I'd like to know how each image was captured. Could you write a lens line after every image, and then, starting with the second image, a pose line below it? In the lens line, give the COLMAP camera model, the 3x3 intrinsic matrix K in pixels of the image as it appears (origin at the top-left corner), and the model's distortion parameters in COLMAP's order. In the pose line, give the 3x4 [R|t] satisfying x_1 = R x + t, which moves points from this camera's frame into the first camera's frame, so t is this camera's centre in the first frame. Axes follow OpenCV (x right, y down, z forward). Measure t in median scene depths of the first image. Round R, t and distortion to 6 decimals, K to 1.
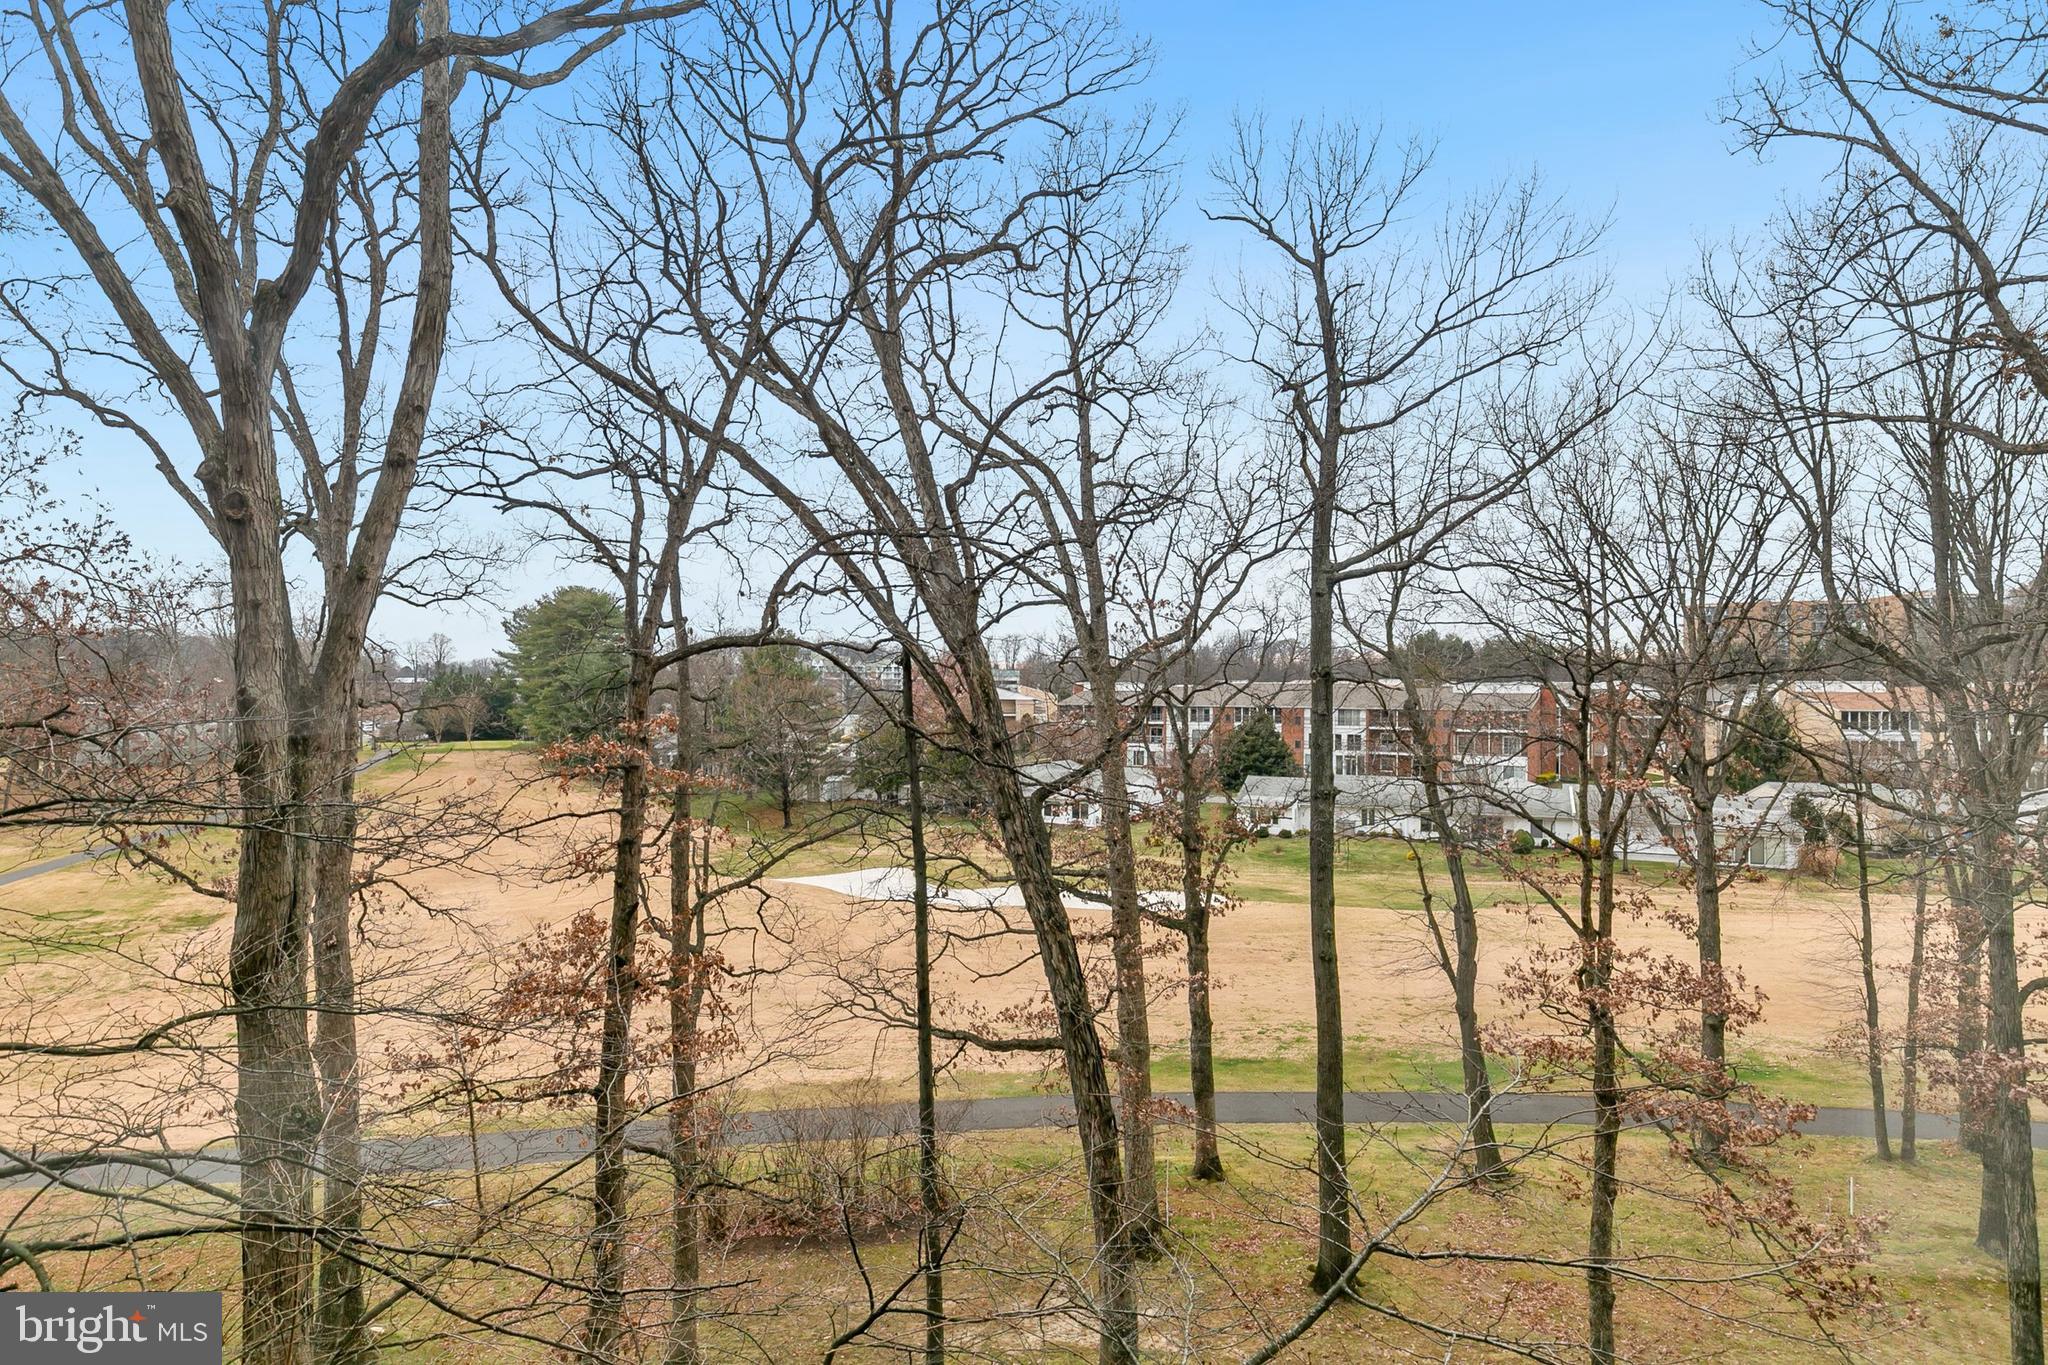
lens RADIAL K [[1136.9, 0, 1026.6], [0, 1136.9, 691.0], [0, 0, 1]] dist [-0.000839, -0.001312]
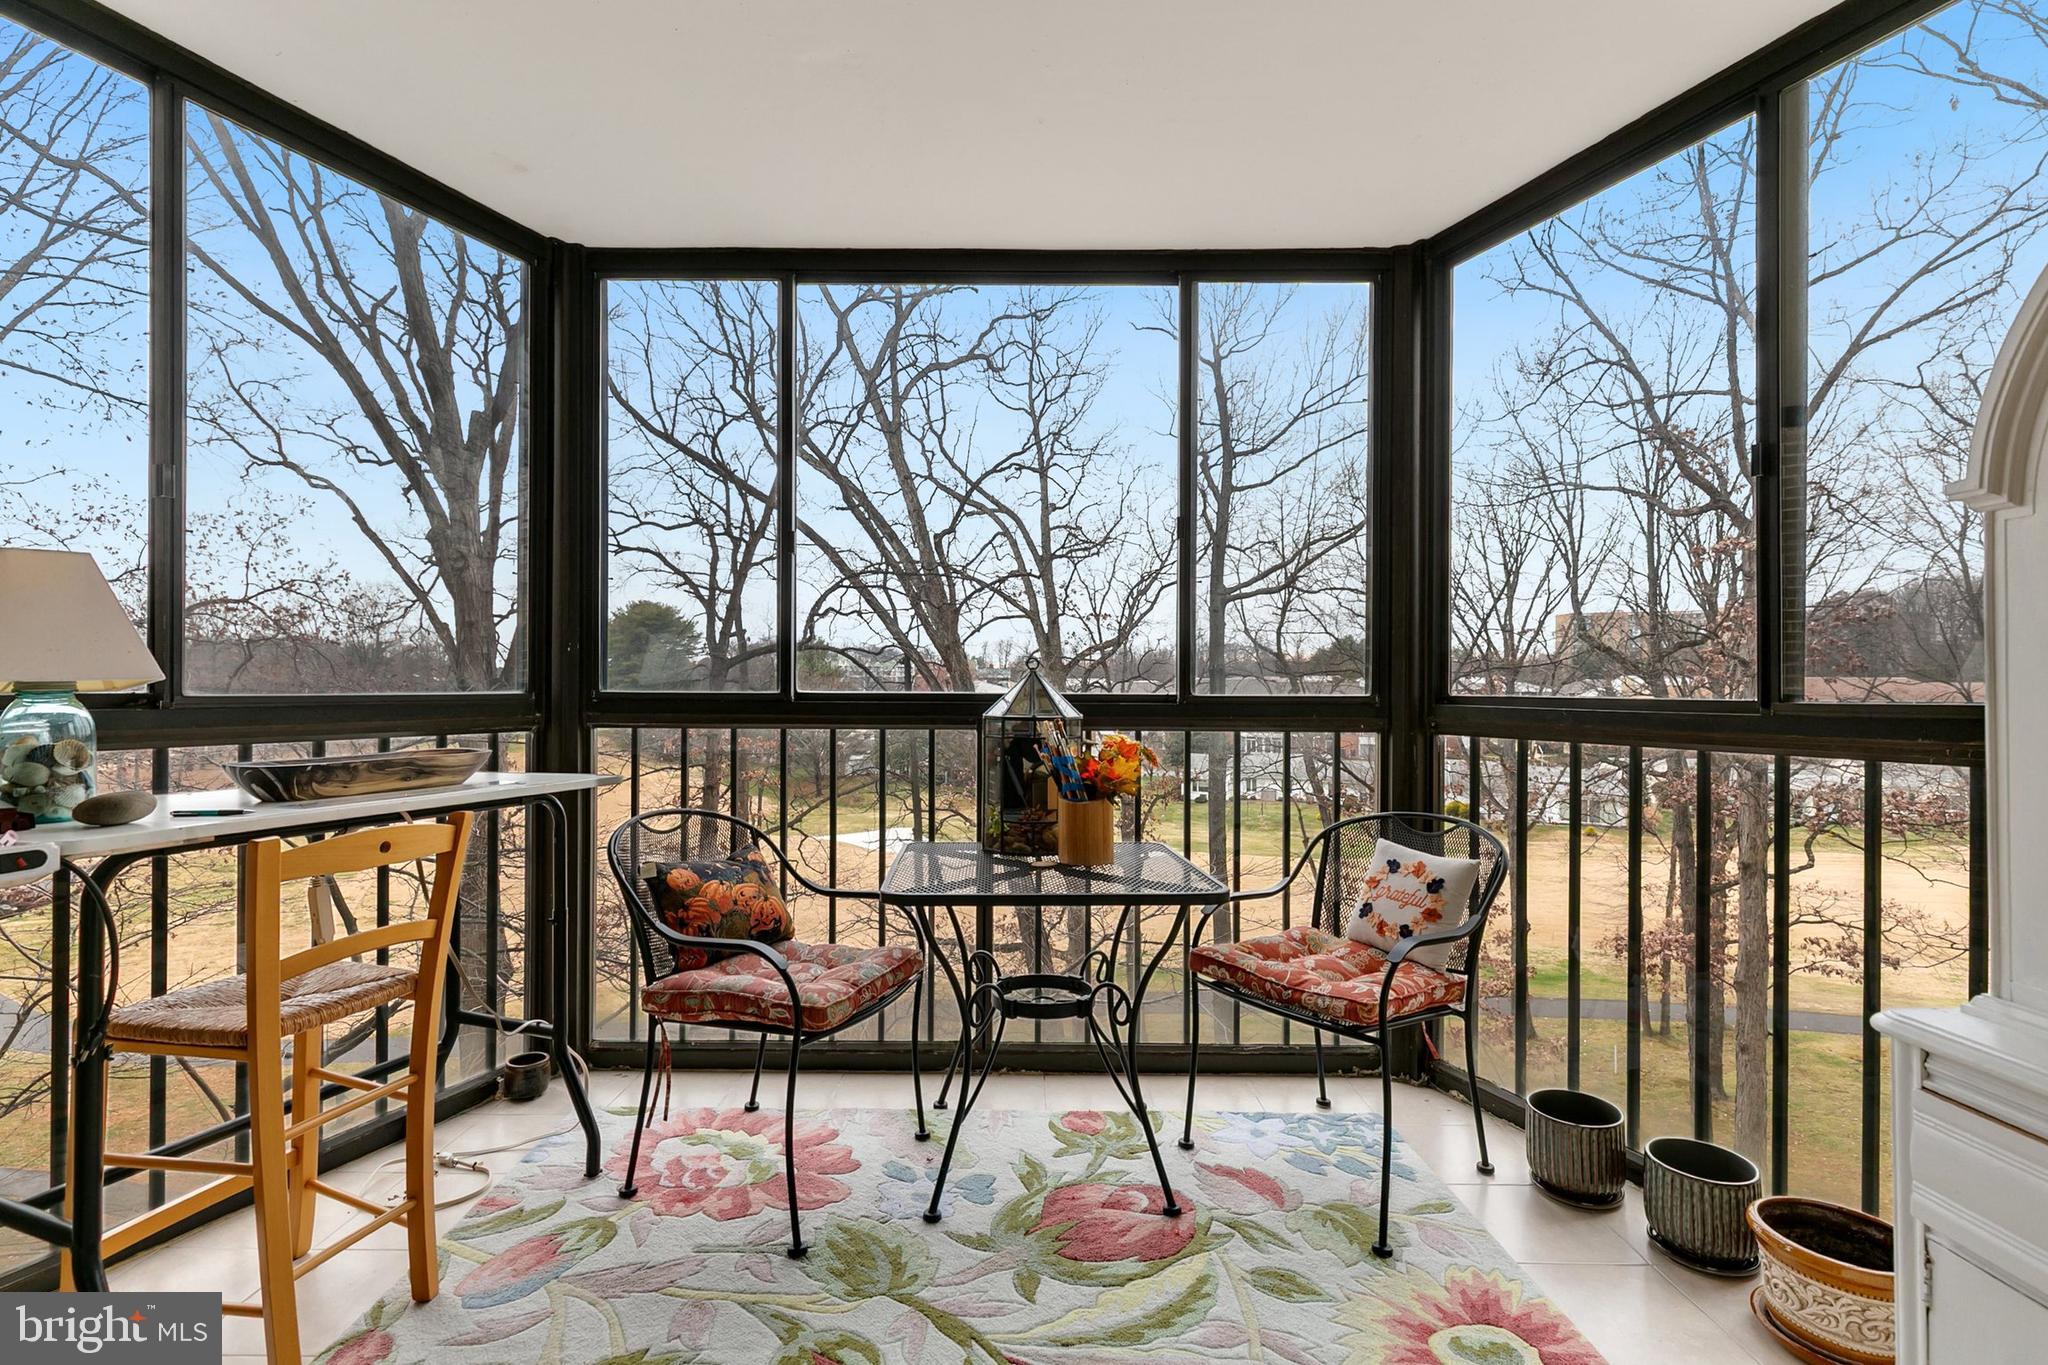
lens RADIAL K [[935.5, 0, 1024.0], [0, 935.5, 682.5], [0, 0, 1]] dist [-0.000113, -0.000243]
pose [[0.999956, -0.002547, 0.009003, 0.022210], [0.002582, 0.999989, -0.003947, 0.003865], [-0.008993, 0.003970, 0.999952, -0.114771]]
